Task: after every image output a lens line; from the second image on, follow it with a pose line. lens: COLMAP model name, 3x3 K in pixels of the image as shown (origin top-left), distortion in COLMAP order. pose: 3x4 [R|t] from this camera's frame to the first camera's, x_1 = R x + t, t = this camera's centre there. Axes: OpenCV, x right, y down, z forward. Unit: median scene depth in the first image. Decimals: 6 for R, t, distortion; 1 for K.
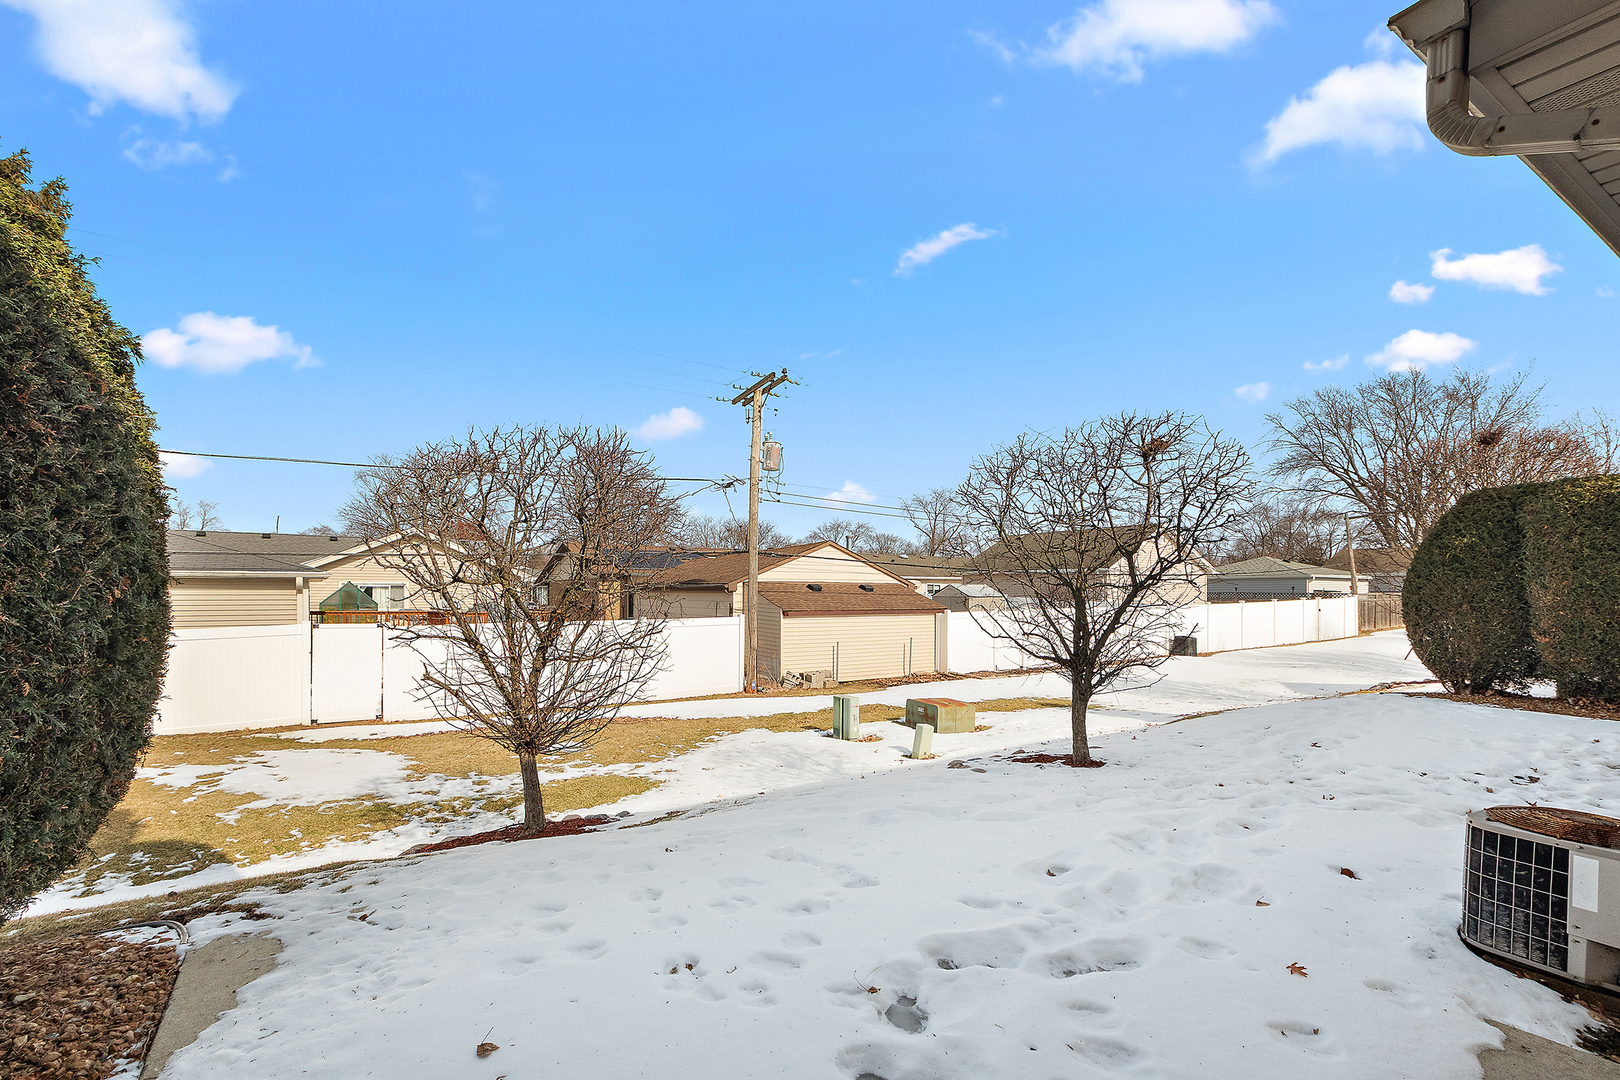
lens RADIAL K [[769.0, 0, 804.1], [0, 769.0, 580.8], [0, 0, 1]] dist [-0.000536, -0.000156]
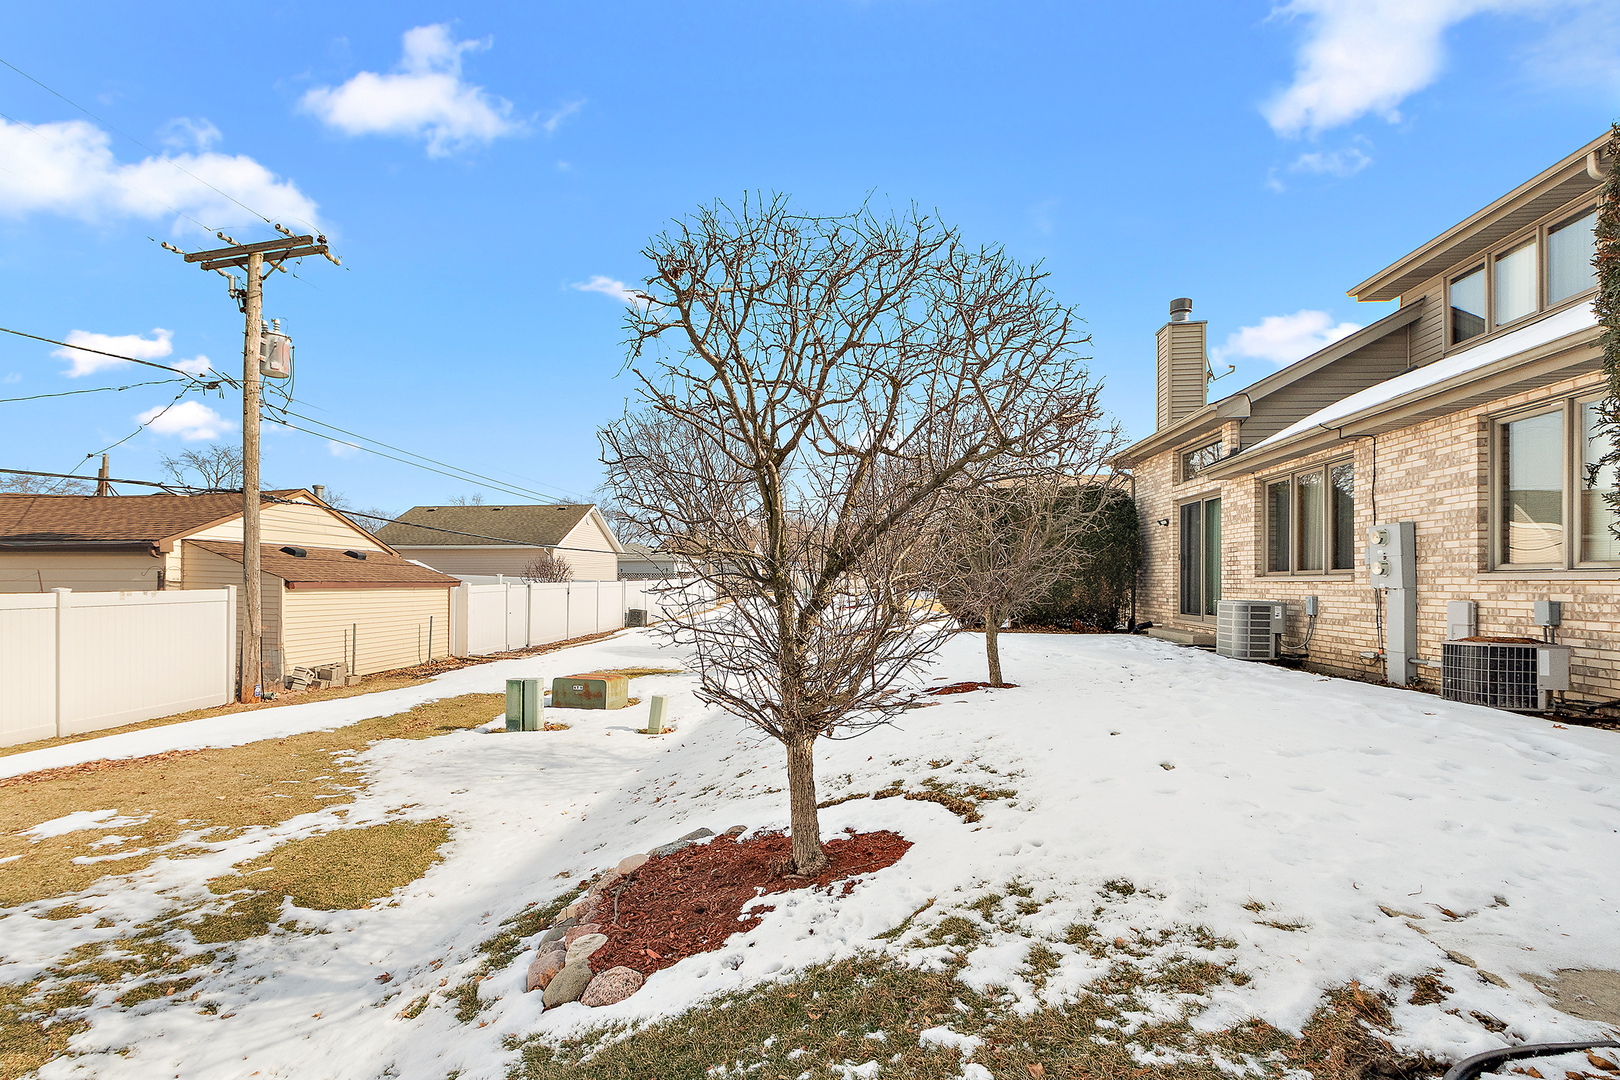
lens RADIAL K [[769.0, 0, 804.1], [0, 769.0, 580.8], [0, 0, 1]] dist [-0.000536, -0.000156]
pose [[0.623769, 0.001276, 0.781607, -0.360450], [-0.010605, 0.999920, 0.006831, 0.037150], [-0.781536, -0.012550, 0.623733, 0.254835]]
